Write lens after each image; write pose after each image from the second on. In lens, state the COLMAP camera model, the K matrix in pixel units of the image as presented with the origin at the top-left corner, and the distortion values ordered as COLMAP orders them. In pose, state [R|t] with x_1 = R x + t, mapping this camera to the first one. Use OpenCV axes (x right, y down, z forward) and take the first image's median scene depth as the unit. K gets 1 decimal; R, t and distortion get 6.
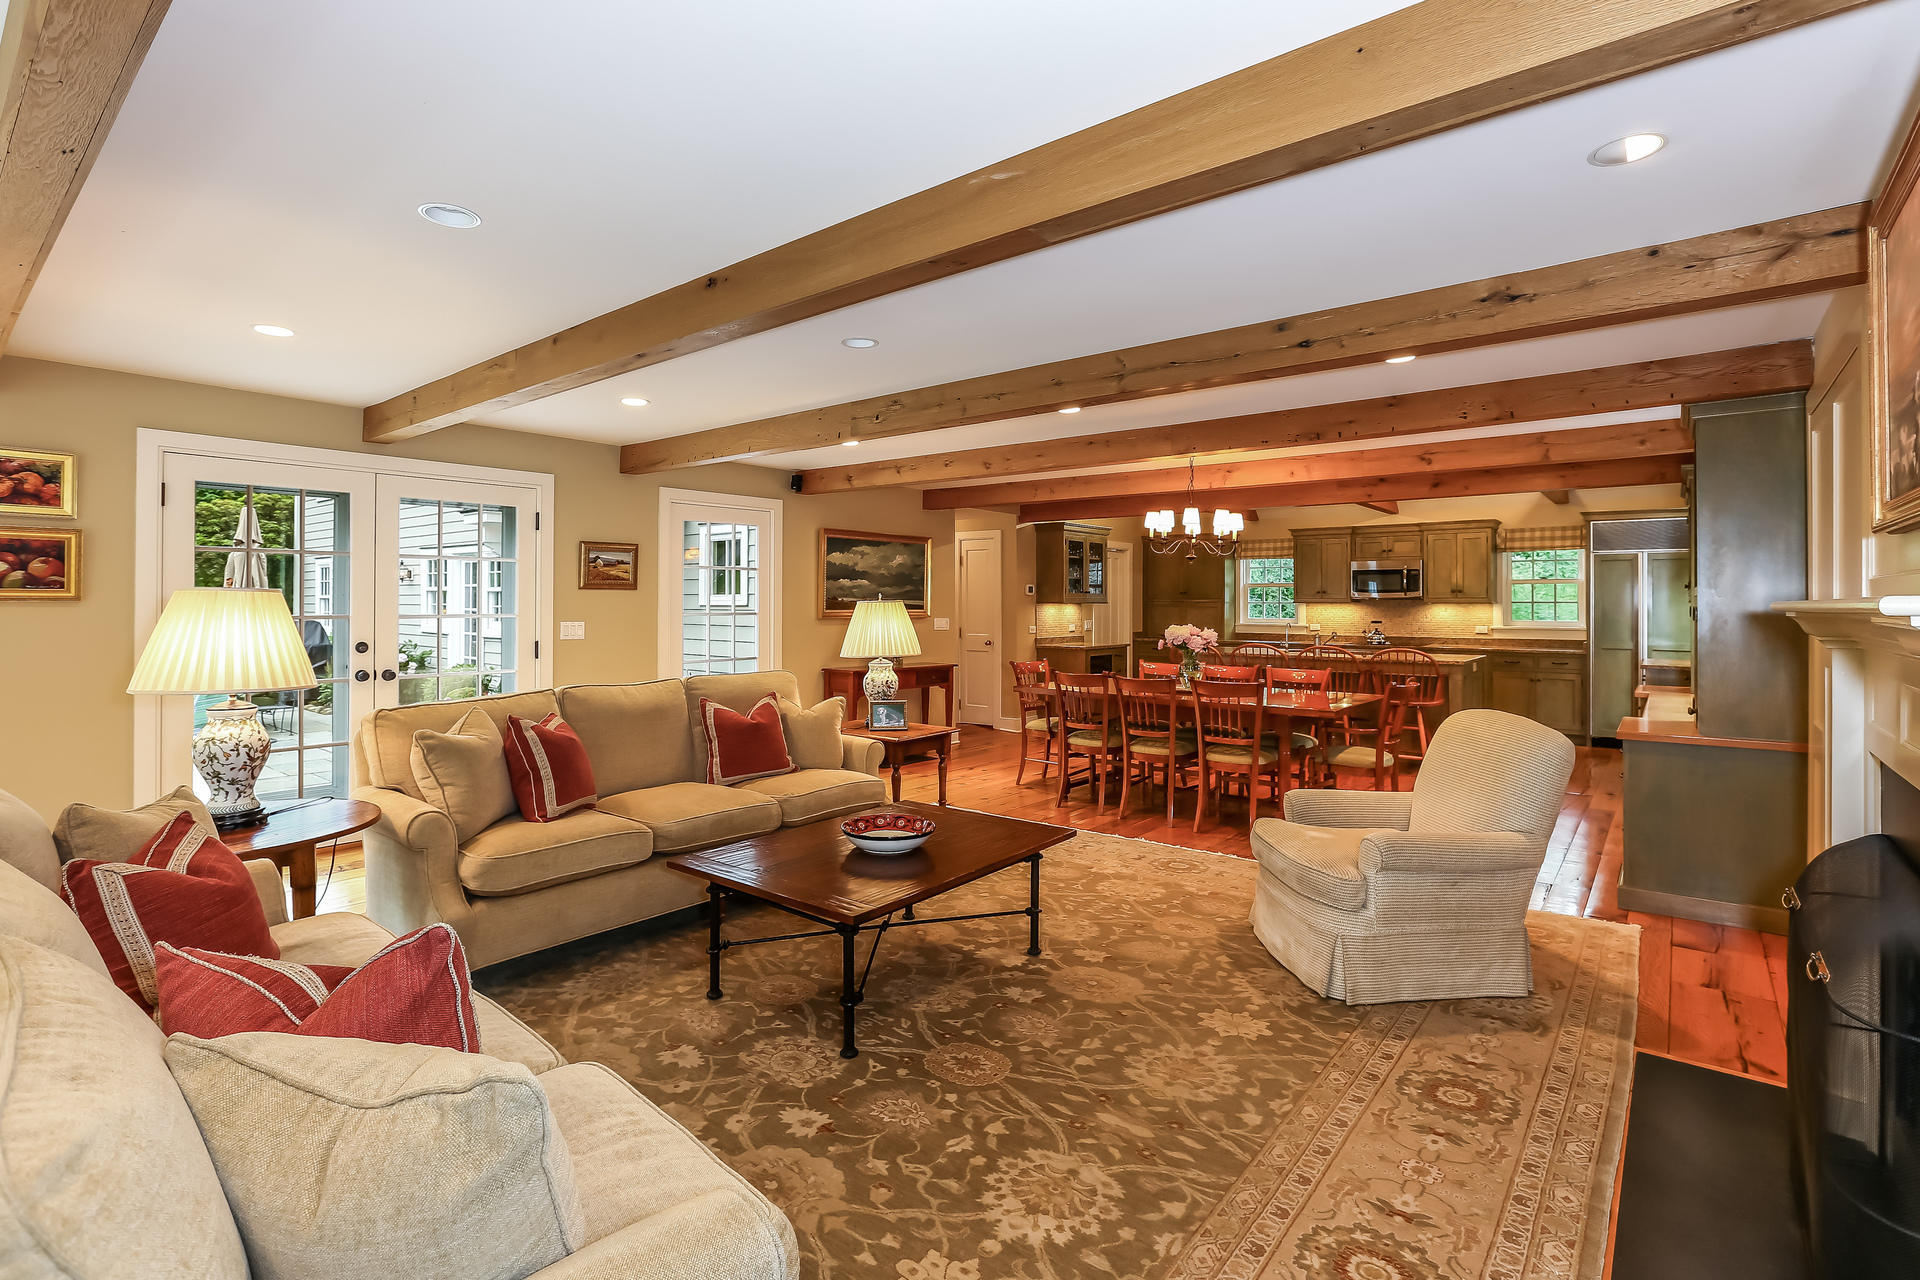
lens RADIAL K [[868.4, 0, 974.4], [0, 868.4, 603.9], [0, 0, 1]] dist [-0.022348, 0.000237]
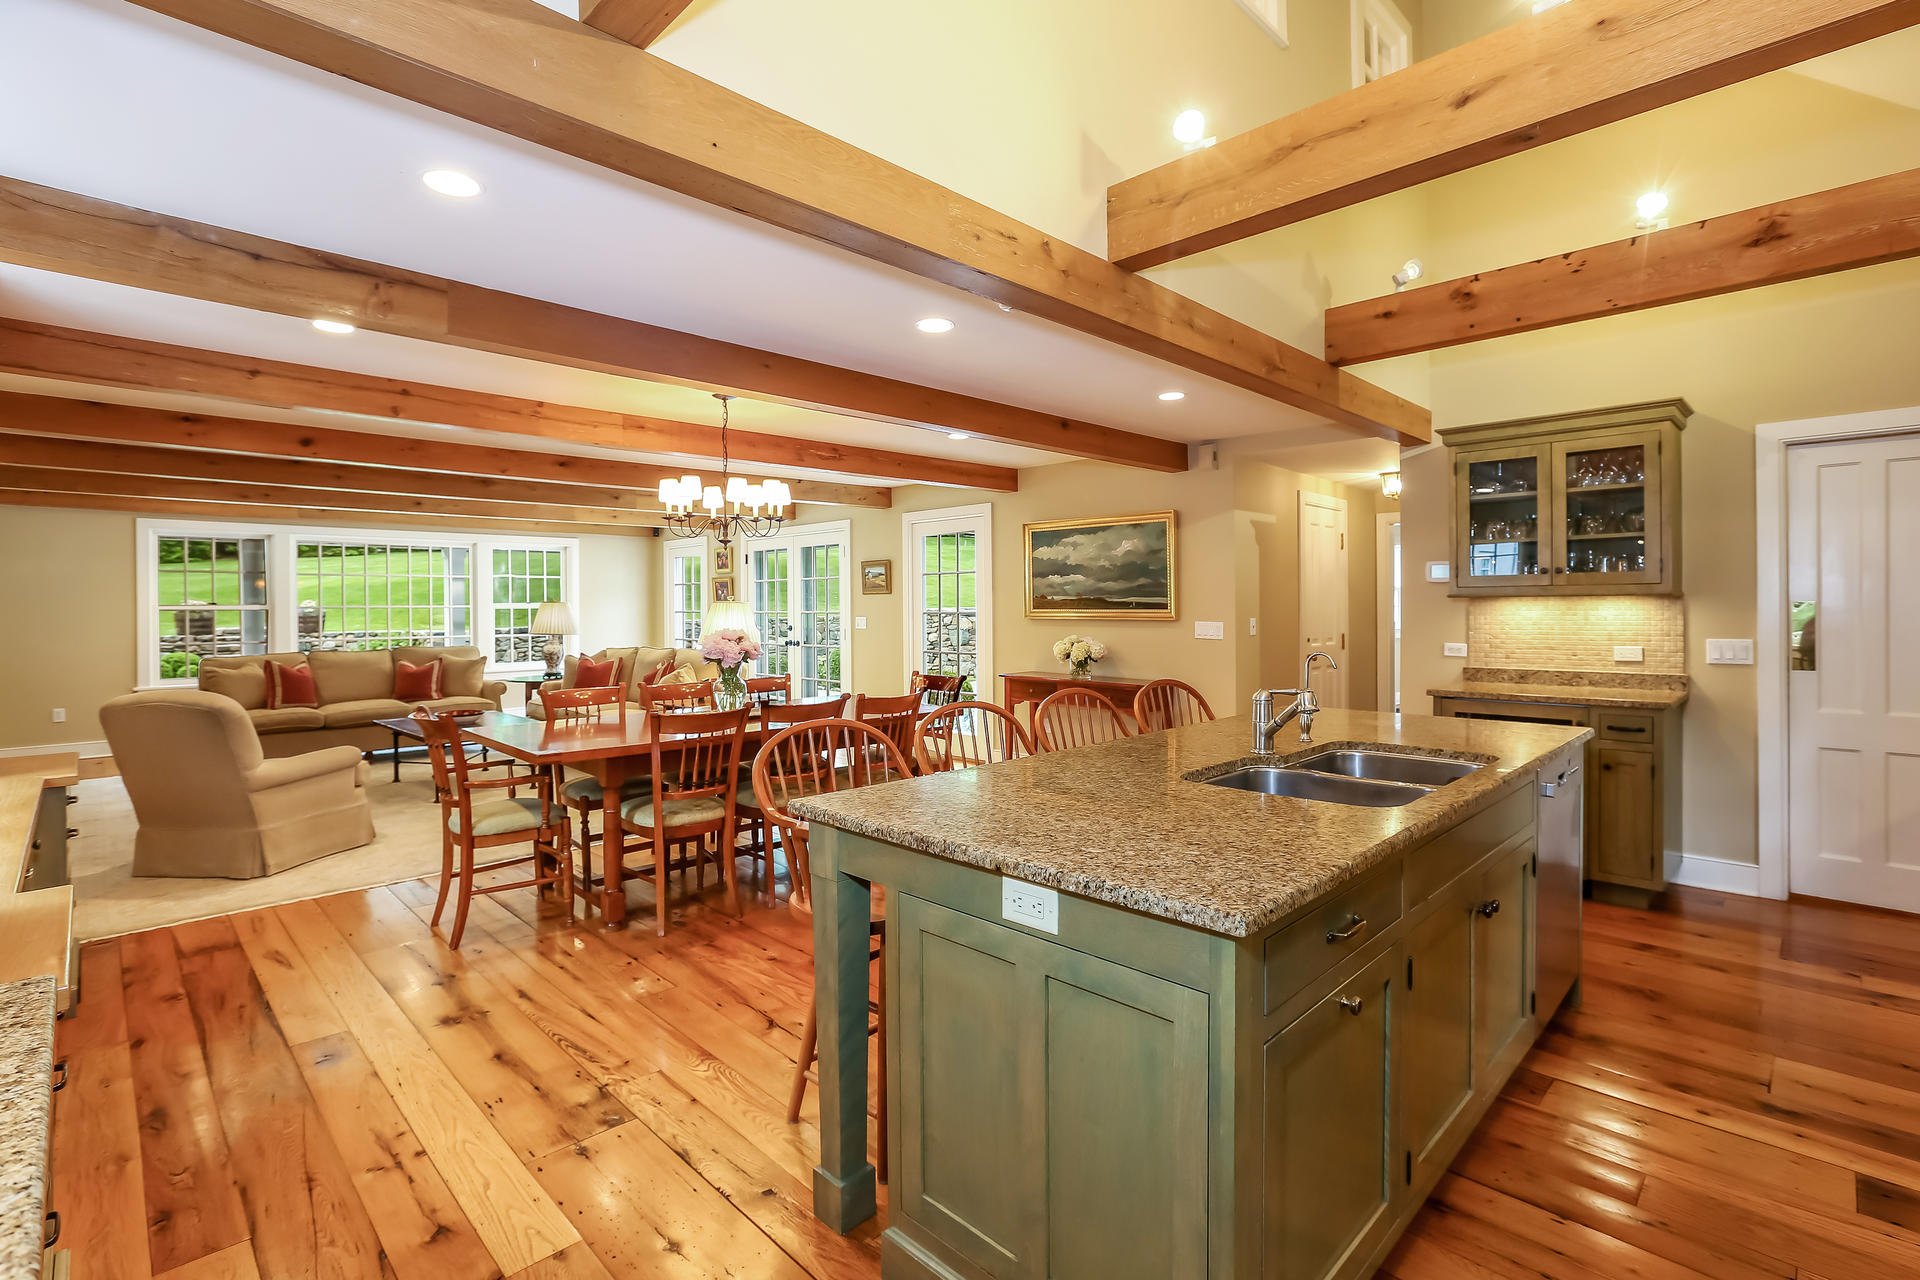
lens RADIAL K [[890.7, 0, 963.1], [0, 890.7, 617.6], [0, 0, 1]] dist [-0.054244, 0.025414]
pose [[-0.087418, 0.009267, -0.996129, 1.236409], [0.003926, 0.999952, 0.008958, 0.010456], [0.996164, -0.003128, -0.087450, 1.559462]]
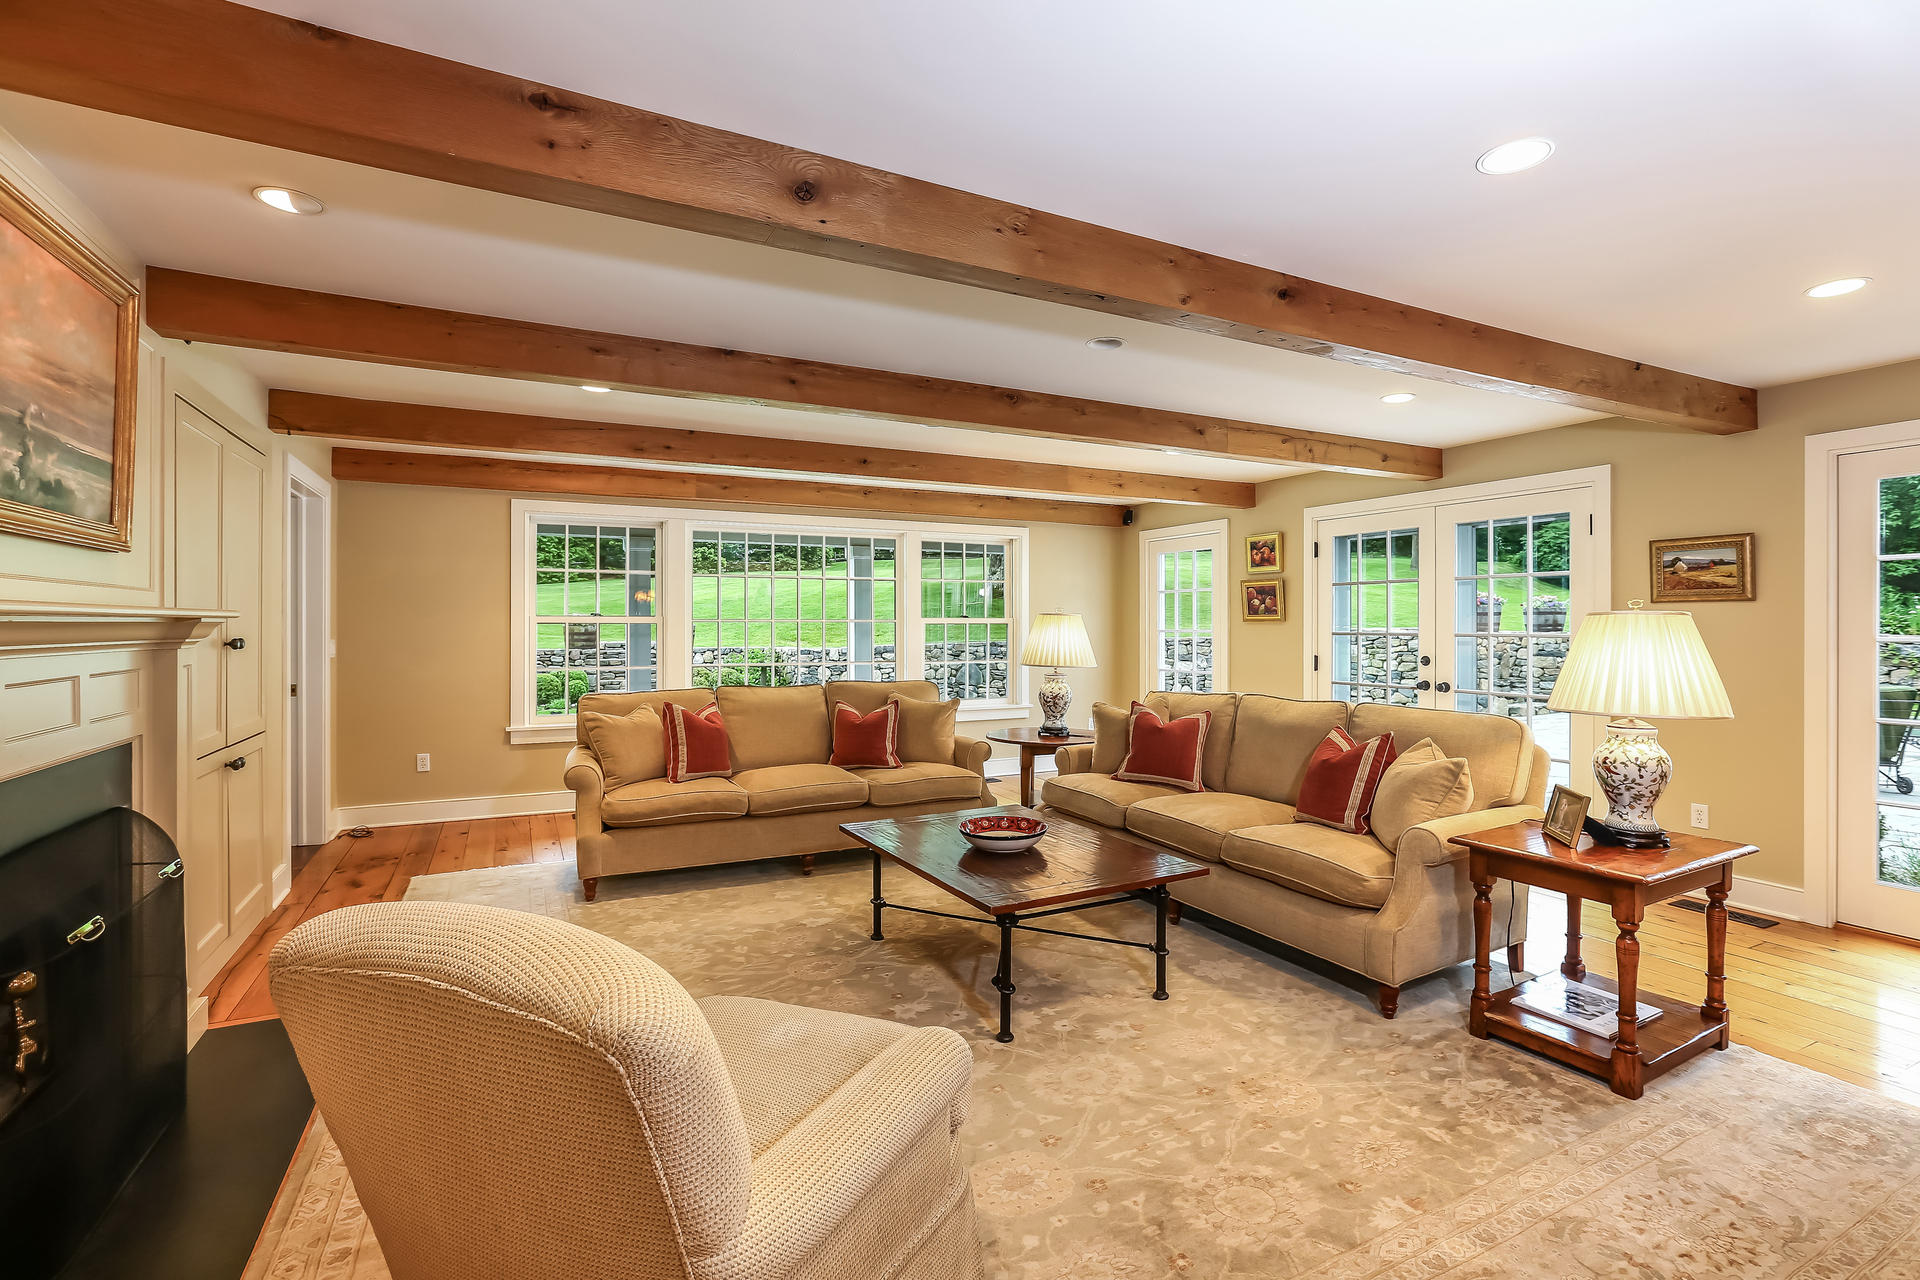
lens RADIAL K [[838.5, 0, 960.0], [0, 838.5, 640.0], [0, 0, 1]] dist [-0.037354, 0.000097]
pose [[-0.378233, 0.011004, -0.925645, 0.543535], [-0.003230, 0.999908, 0.013206, 0.010156], [0.925705, 0.007985, -0.378163, 0.842833]]
